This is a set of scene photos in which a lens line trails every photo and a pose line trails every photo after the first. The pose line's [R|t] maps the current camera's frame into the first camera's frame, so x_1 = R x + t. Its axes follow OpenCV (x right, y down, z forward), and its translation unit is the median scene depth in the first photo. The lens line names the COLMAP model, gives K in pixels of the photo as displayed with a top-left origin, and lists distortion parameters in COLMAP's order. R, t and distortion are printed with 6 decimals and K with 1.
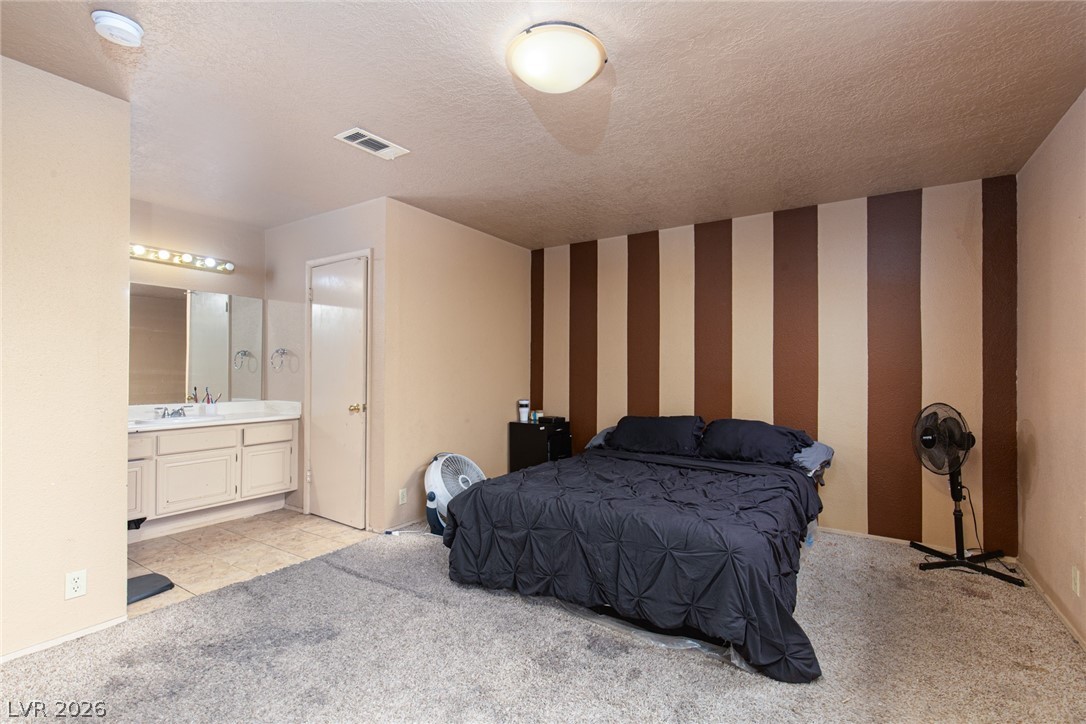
lens RADIAL K [[492.5, 0, 546.9], [0, 492.5, 361.5], [0, 0, 1]] dist [0.009541, -0.000791]
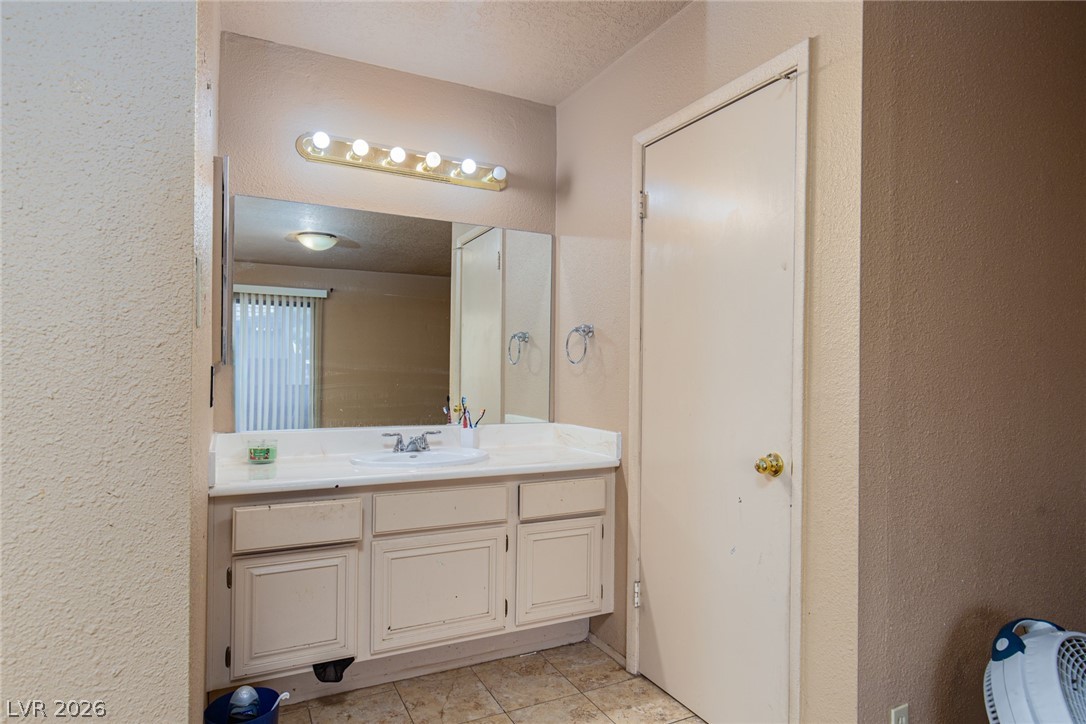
lens RADIAL K [[631.1, 0, 542.8], [0, 631.1, 363.7], [0, 0, 1]] dist [-0.002003, -0.000087]
pose [[0.865355, 0.004154, -0.501143, -0.261610], [-0.002590, 0.999989, 0.003817, 0.011973], [0.501153, -0.002005, 0.865356, 0.438620]]
